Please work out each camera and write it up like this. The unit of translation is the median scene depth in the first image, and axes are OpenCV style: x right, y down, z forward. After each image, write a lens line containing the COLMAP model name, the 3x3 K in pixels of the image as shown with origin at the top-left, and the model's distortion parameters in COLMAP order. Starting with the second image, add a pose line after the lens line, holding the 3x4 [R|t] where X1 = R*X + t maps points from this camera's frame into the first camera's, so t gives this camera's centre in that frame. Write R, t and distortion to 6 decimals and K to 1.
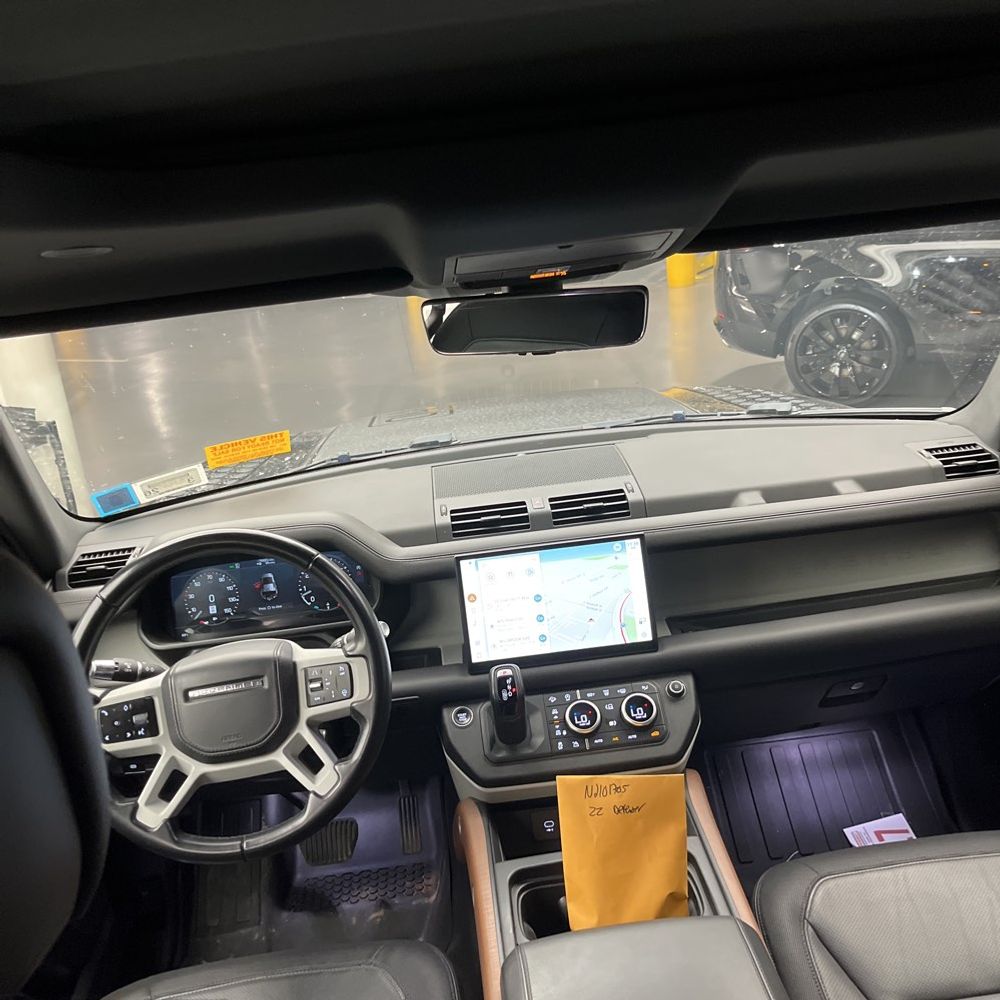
lens RADIAL K [[1027.2, 0, 500.0], [0, 1027.2, 500.0], [0, 0, 1]] dist [0.003341, -0.009544]
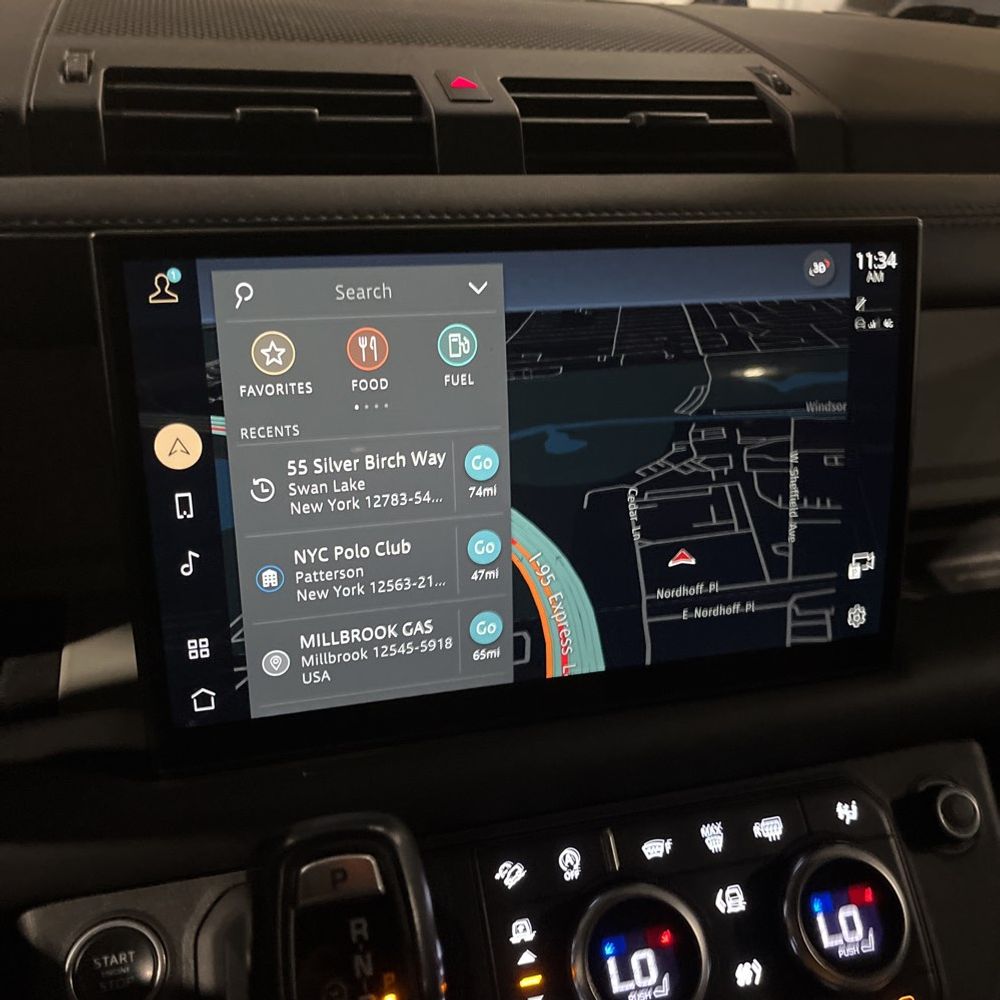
lens RADIAL K [[1027.2, 0, 500.0], [0, 1027.2, 500.0], [0, 0, 1]] dist [0.003341, -0.009544]
pose [[0.969531, 0.043954, 0.240993, -0.013931], [-0.087849, 0.980721, 0.174554, 0.066090], [-0.228674, -0.190407, 0.954701, 0.798564]]
